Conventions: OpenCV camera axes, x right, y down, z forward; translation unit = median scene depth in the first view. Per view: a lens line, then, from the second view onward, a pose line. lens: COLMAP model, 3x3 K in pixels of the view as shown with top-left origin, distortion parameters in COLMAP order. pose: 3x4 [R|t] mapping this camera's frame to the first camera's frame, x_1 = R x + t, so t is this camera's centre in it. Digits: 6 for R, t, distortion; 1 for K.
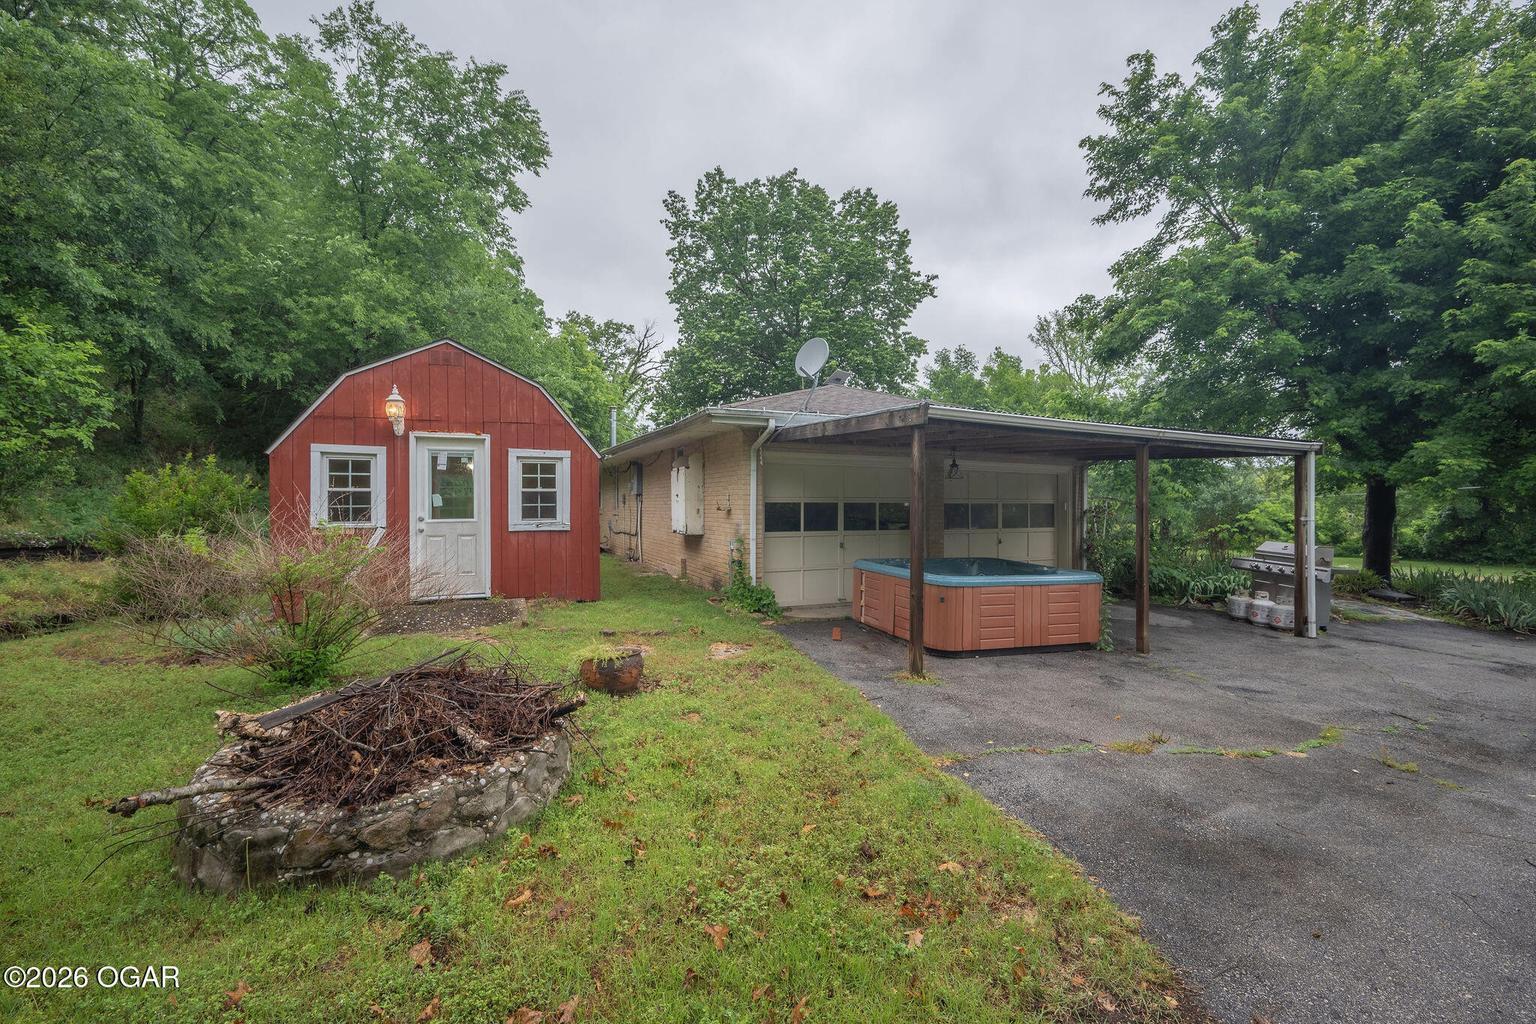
lens RADIAL K [[616.3, 0, 765.6], [0, 616.3, 513.4], [0, 0, 1]] dist [0.000552, 0.000020]
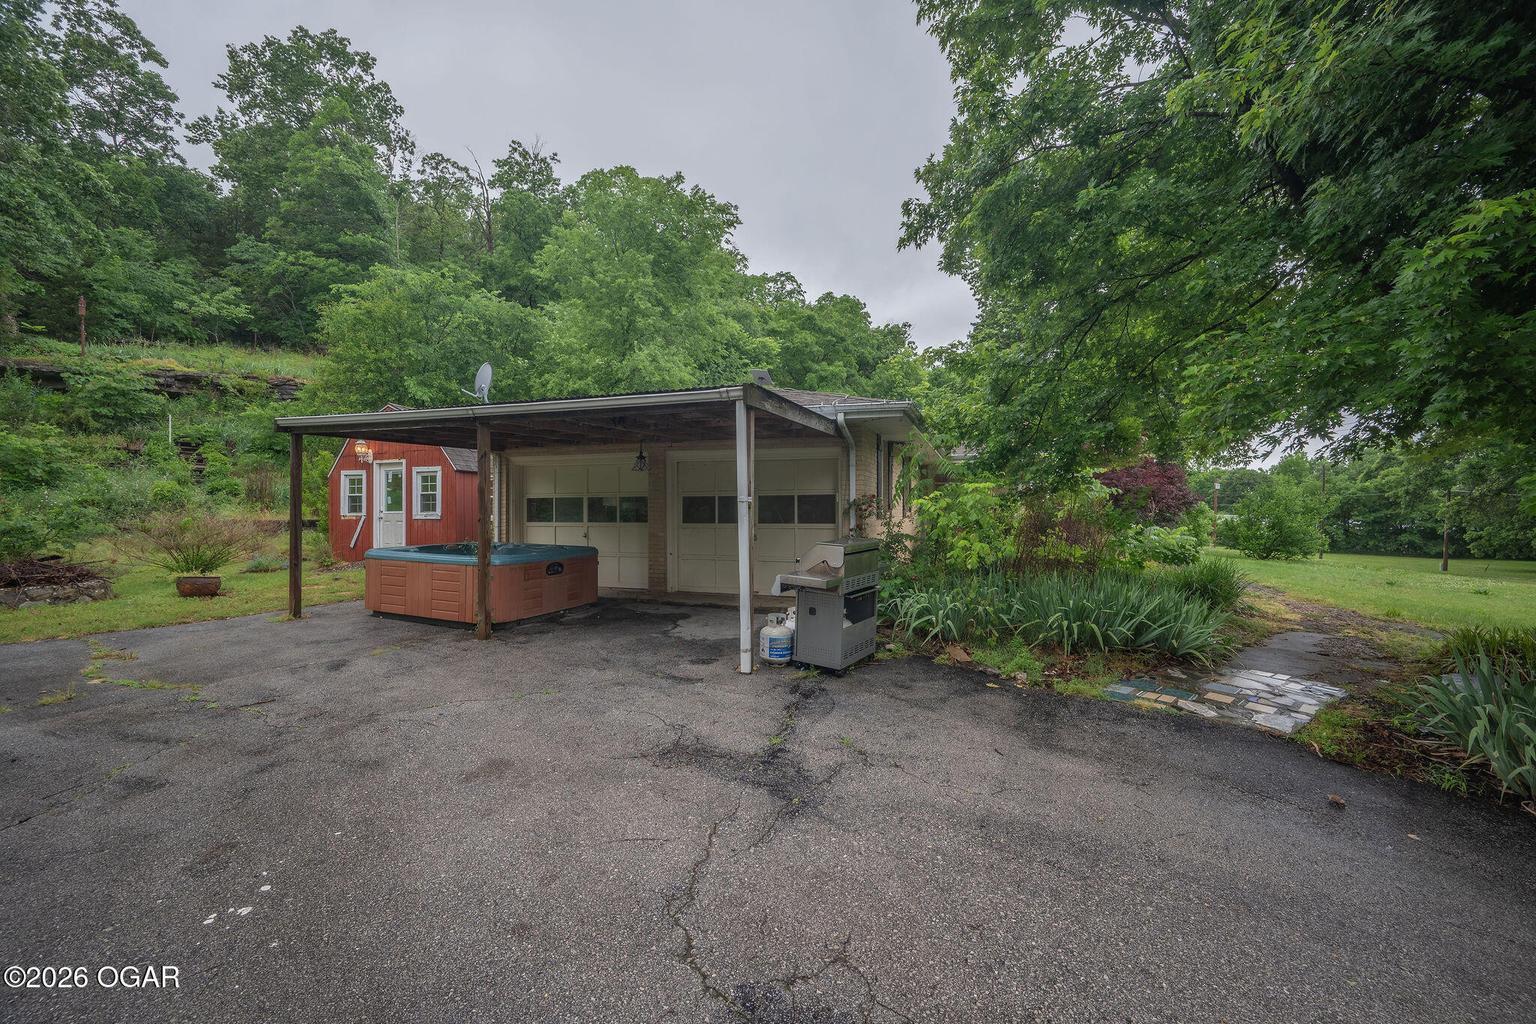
lens RADIAL K [[616.3, 0, 765.9], [0, 616.3, 512.5], [0, 0, 1]] dist [0.000552, 0.000020]
pose [[0.735785, -0.000789, -0.677215, 1.309606], [0.000437, 1.000000, -0.000690, 0.013270], [0.677215, 0.000211, 0.735785, 0.442588]]
